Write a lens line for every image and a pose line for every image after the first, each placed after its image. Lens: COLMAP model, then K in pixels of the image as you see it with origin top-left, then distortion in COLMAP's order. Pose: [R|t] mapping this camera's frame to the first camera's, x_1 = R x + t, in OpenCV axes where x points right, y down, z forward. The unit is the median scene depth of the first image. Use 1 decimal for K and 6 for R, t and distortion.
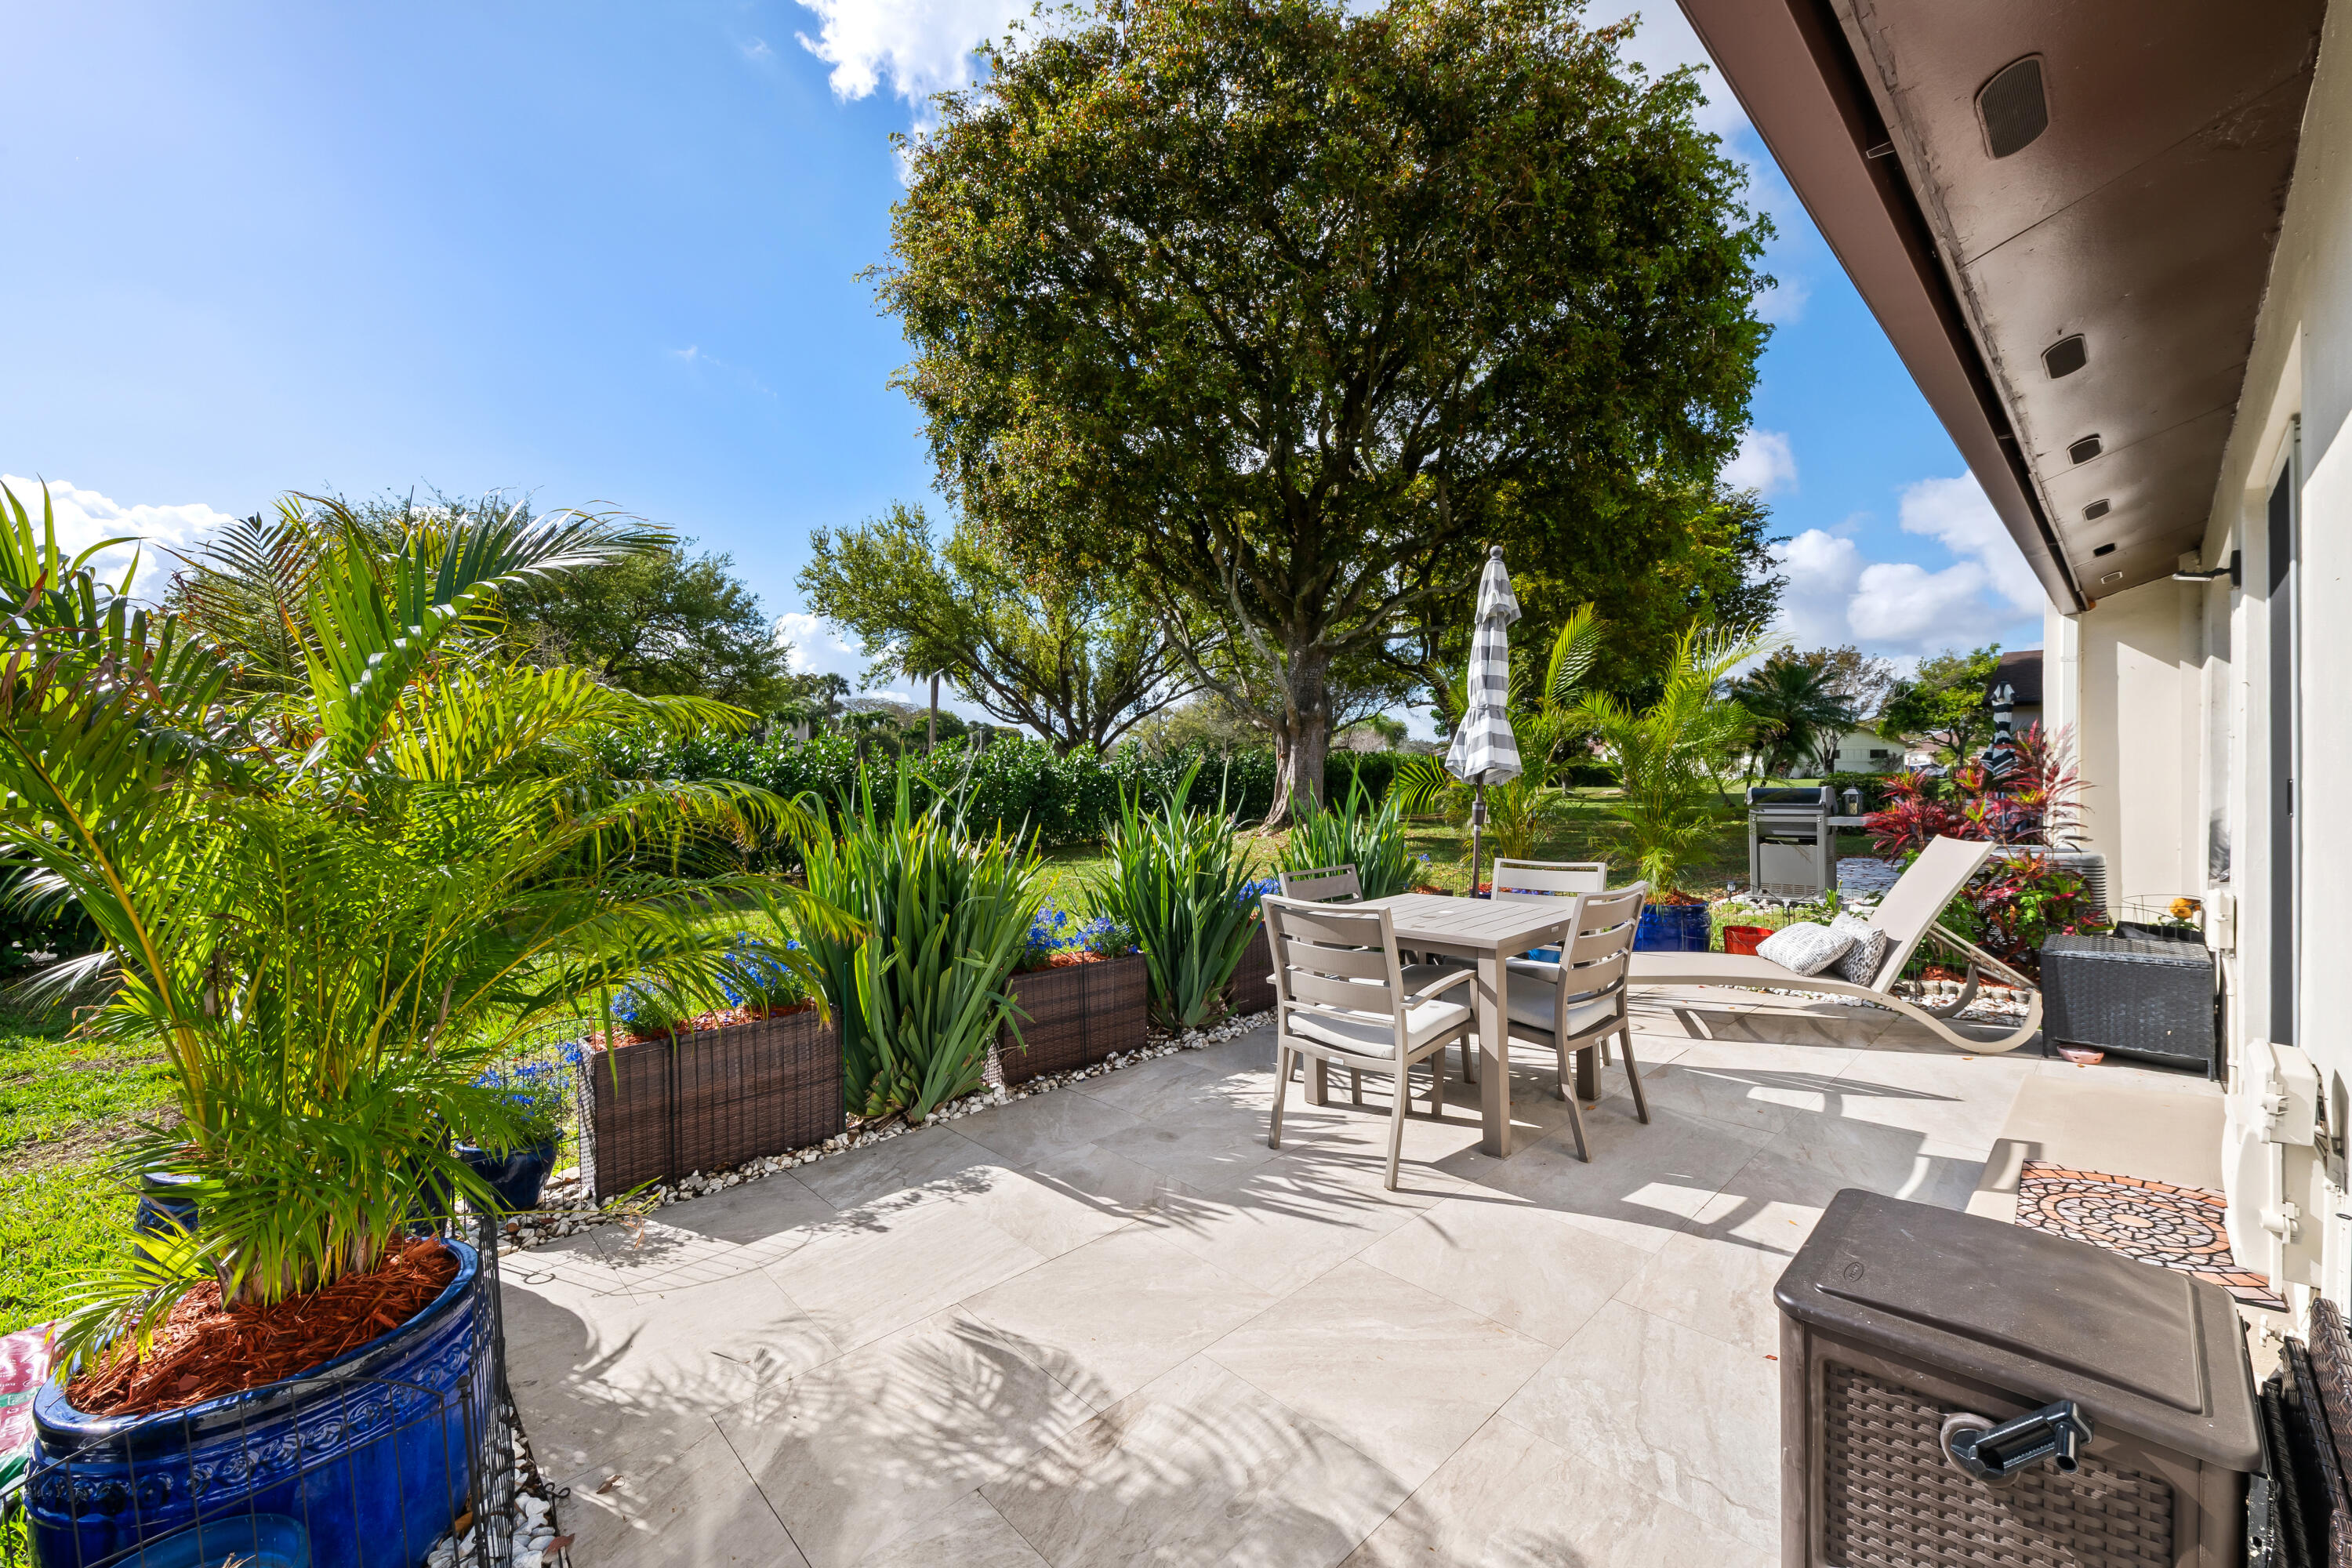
lens RADIAL K [[946.3, 0, 1184.2], [0, 946.3, 764.1], [0, 0, 1]] dist [0.001530, -0.003227]
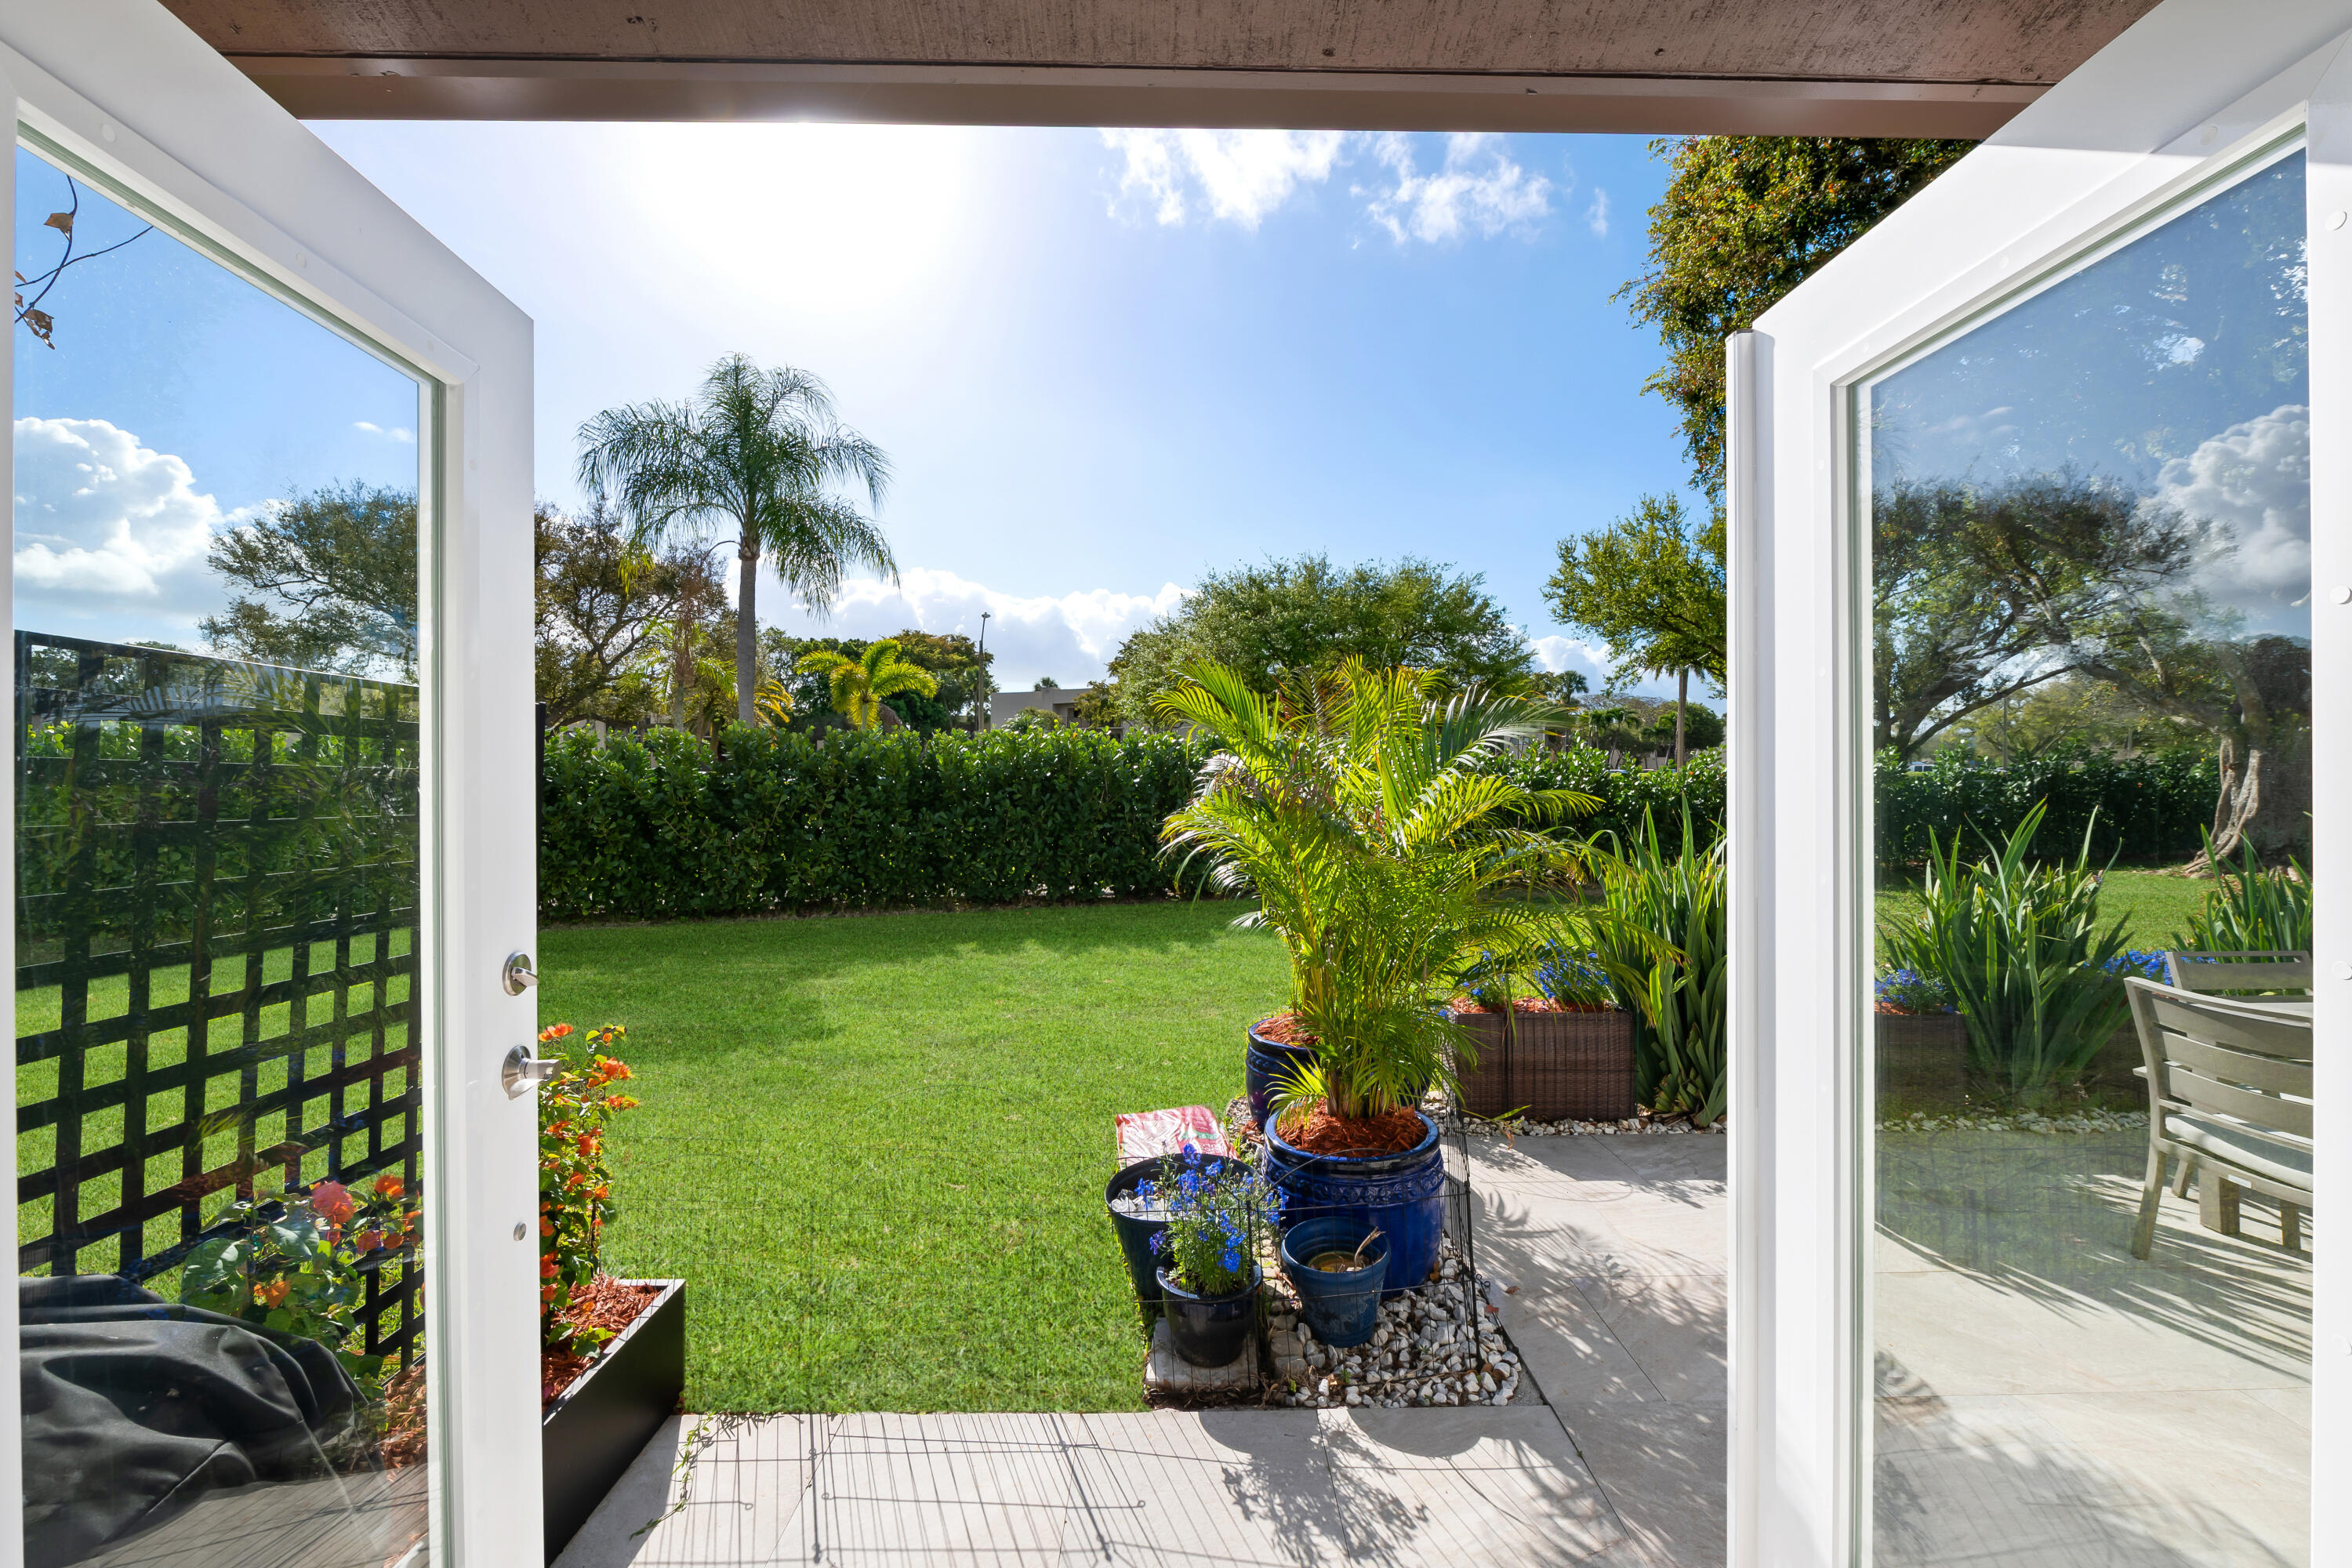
lens RADIAL K [[946.3, 0, 1184.2], [0, 946.3, 764.1], [0, 0, 1]] dist [0.001530, -0.003227]
pose [[0.737266, 0.008152, -0.675553, 0.018658], [-0.006673, 0.999966, 0.004785, -0.044589], [0.675569, 0.000980, 0.737296, -0.195625]]
